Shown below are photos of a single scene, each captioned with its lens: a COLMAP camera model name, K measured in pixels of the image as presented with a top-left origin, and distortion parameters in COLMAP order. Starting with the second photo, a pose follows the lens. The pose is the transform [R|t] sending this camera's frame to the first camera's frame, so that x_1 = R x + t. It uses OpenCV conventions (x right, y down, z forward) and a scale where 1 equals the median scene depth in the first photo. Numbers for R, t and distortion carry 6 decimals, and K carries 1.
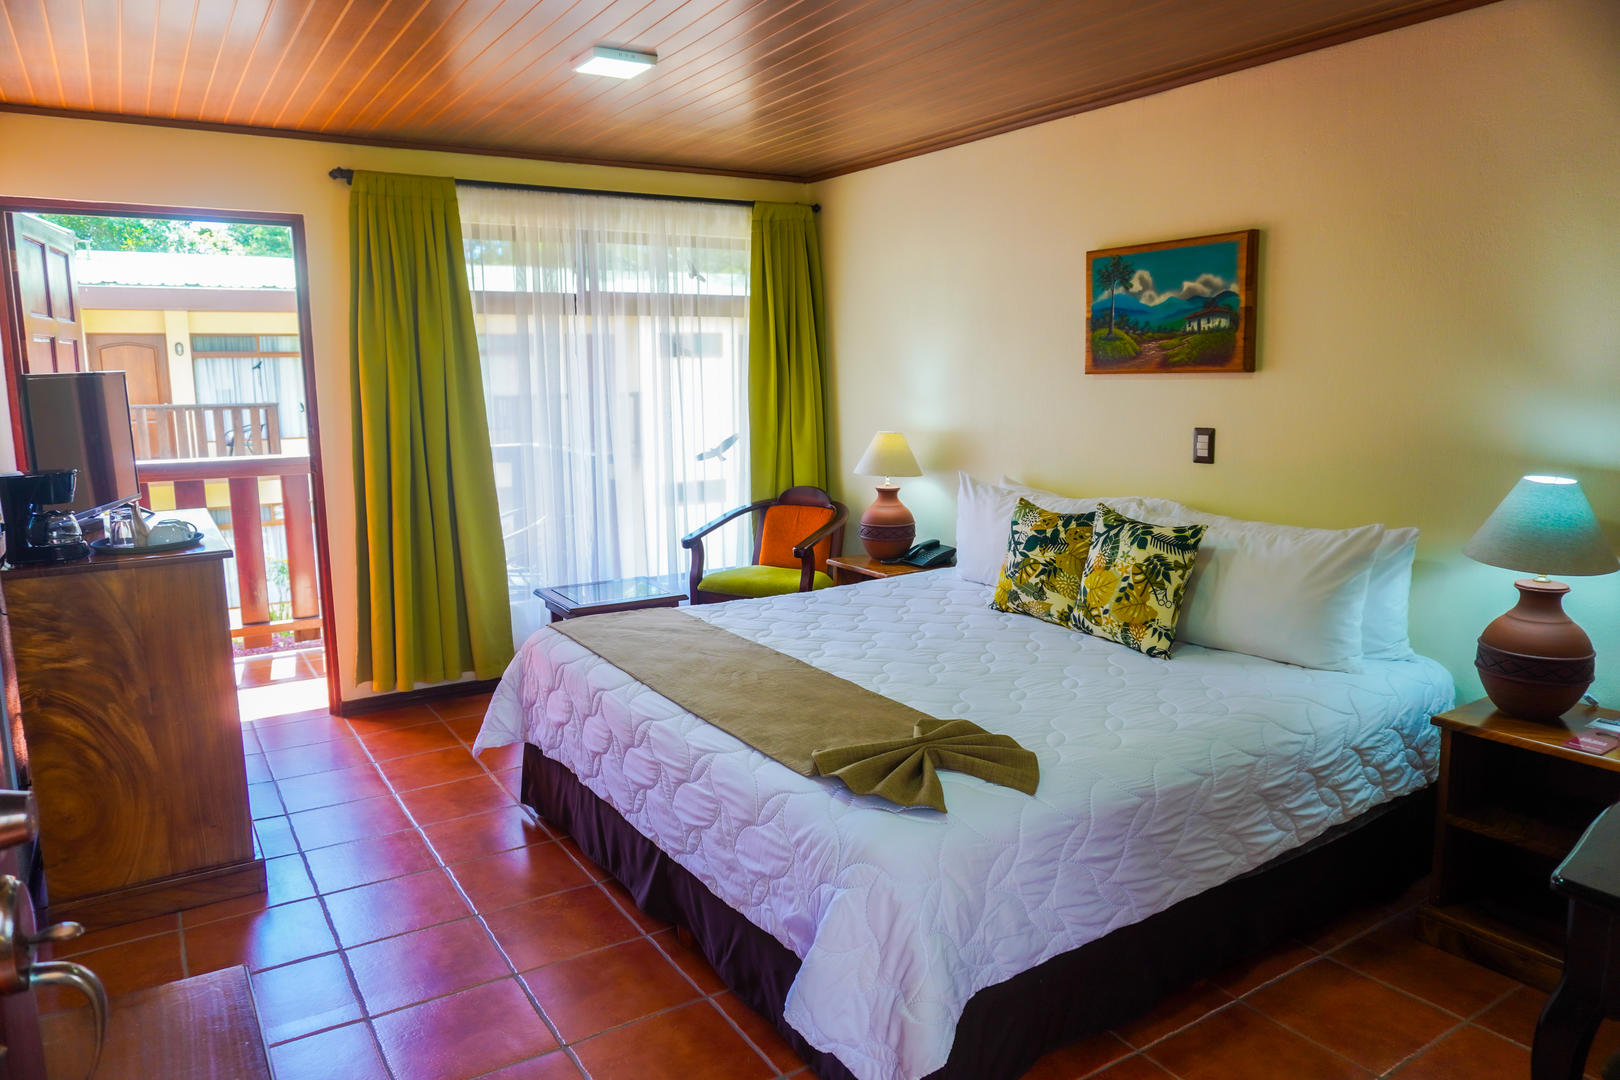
lens RADIAL K [[1084.7, 0, 810.0], [0, 1084.7, 540.0], [0, 0, 1]] dist [-0.077589, 0.069065]
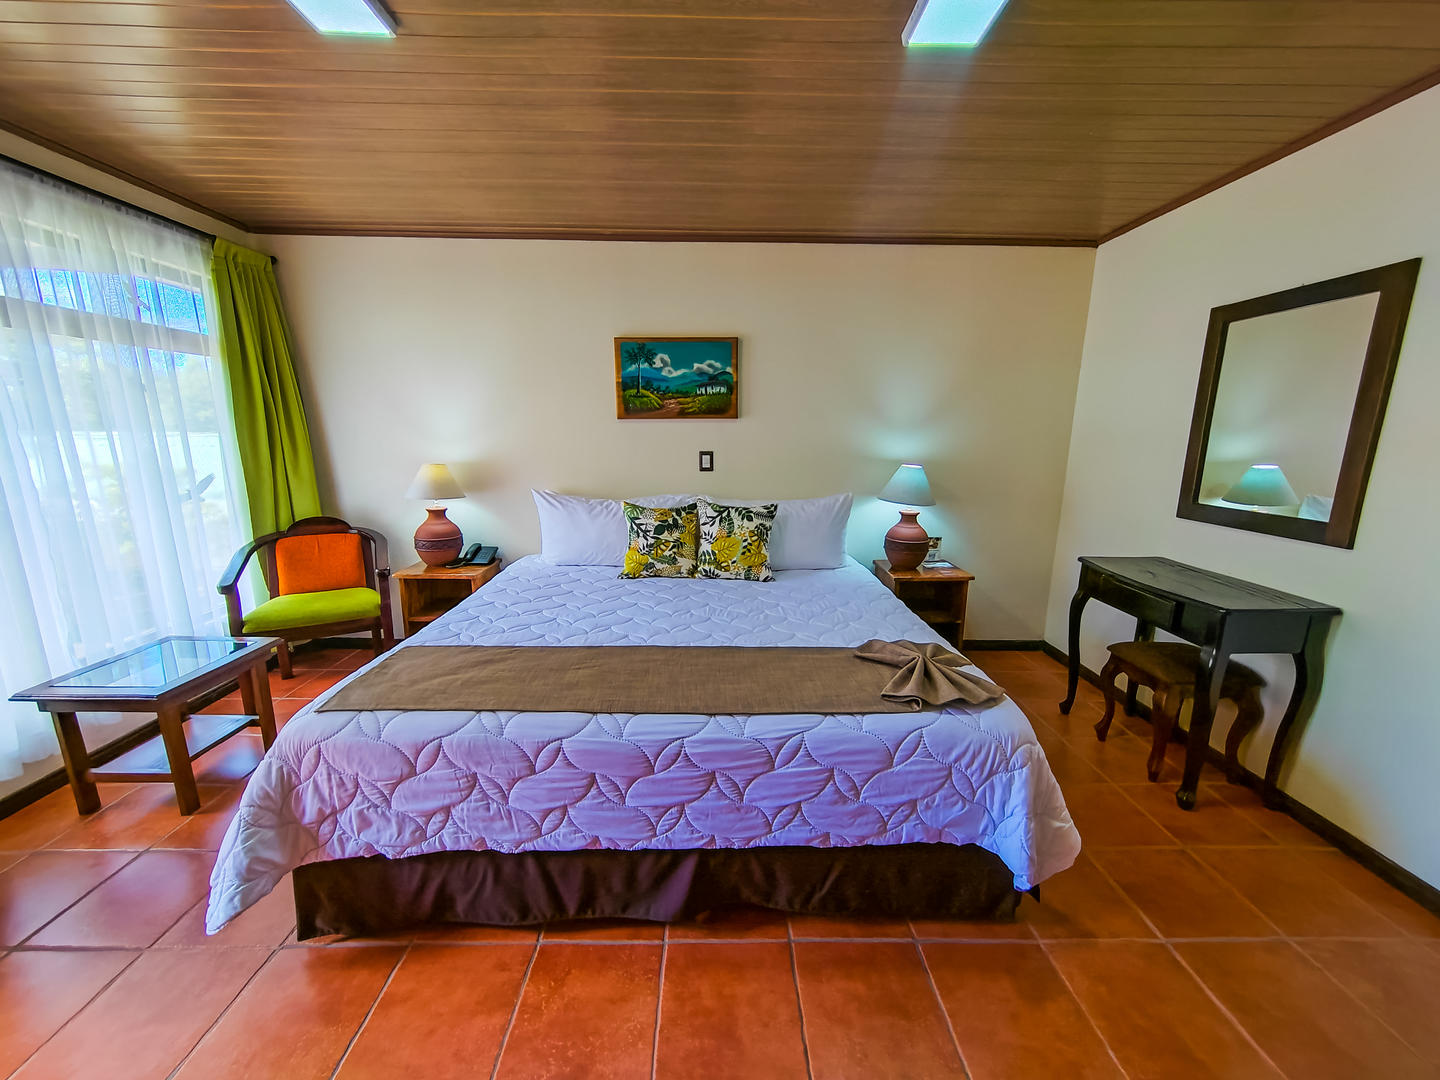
lens RADIAL K [[557.4, 0, 719.7], [0, 557.4, 543.3], [0, 0, 1]] dist [-0.001346, 0.000220]
pose [[0.525015, -0.155291, 0.836806, -0.410969], [0.121065, 0.986842, 0.107178, -0.051825], [-0.842439, 0.045038, 0.536906, 0.513914]]
